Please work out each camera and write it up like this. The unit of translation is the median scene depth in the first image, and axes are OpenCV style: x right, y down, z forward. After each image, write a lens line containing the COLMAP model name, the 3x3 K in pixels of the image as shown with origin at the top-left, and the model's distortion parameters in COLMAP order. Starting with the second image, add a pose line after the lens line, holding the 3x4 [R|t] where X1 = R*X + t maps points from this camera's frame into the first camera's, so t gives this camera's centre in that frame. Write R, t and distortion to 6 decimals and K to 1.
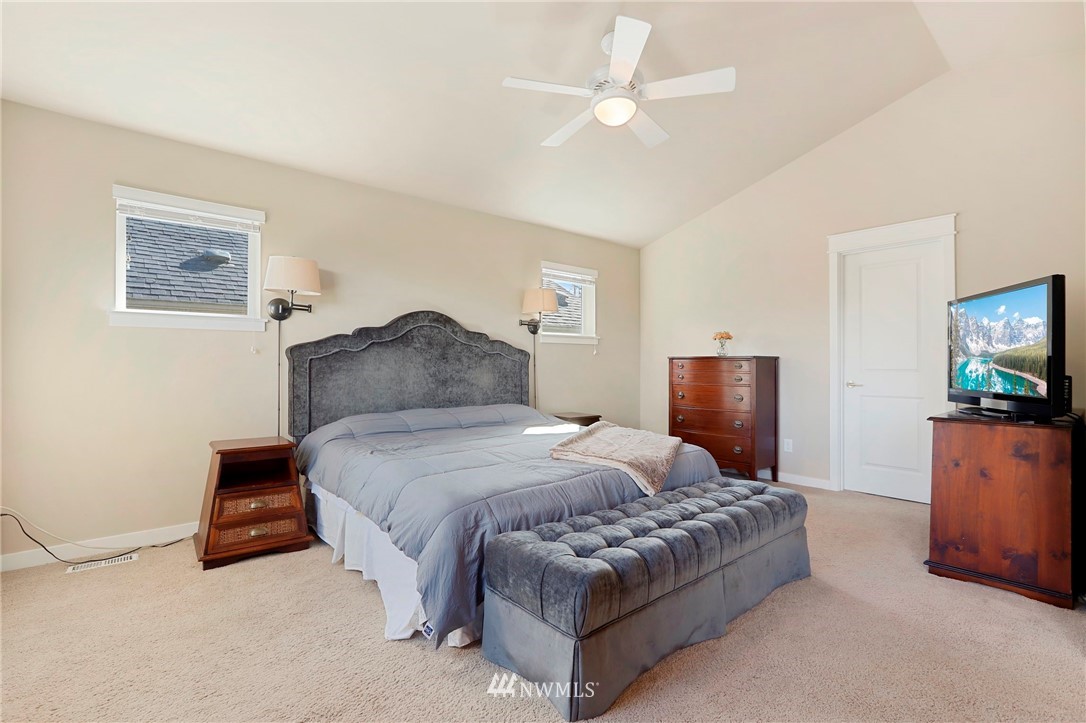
lens RADIAL K [[498.3, 0, 542.9], [0, 498.3, 363.1], [0, 0, 1]] dist [-0.004336, 0.000881]
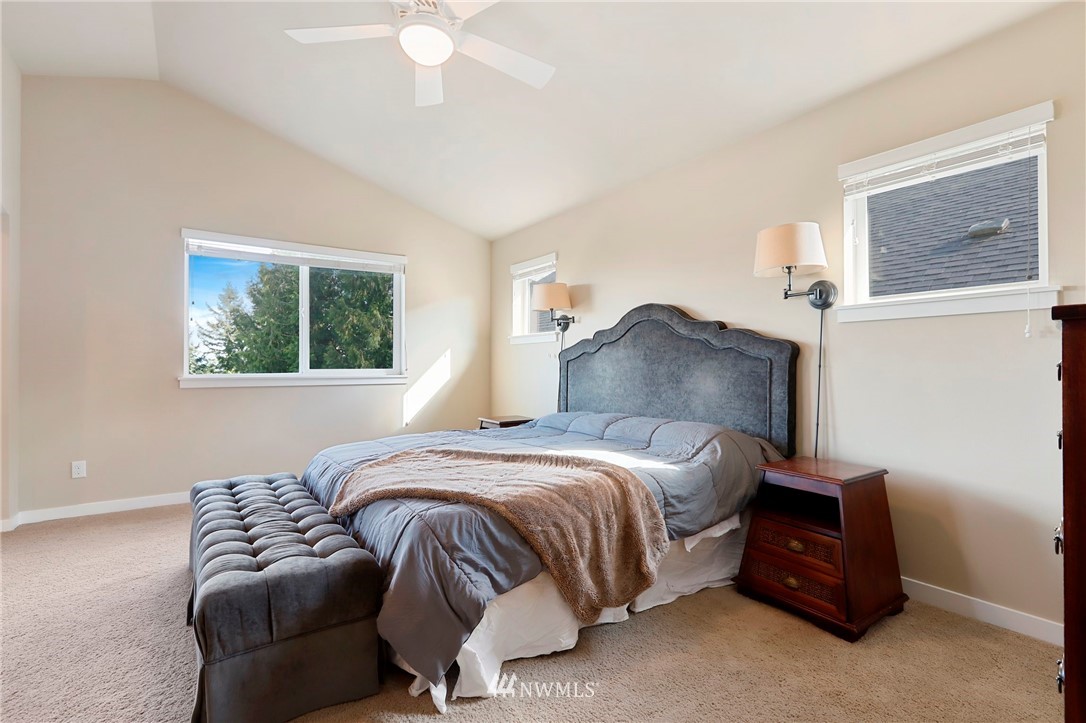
lens RADIAL K [[498.3, 0, 543.9], [0, 498.3, 363.1], [0, 0, 1]] dist [-0.004336, 0.000881]
pose [[-0.141600, 0.000168, -0.989924, 0.616400], [0.001384, 0.999999, -0.000028, 0.001277], [0.989923, -0.001374, -0.141601, 0.835777]]
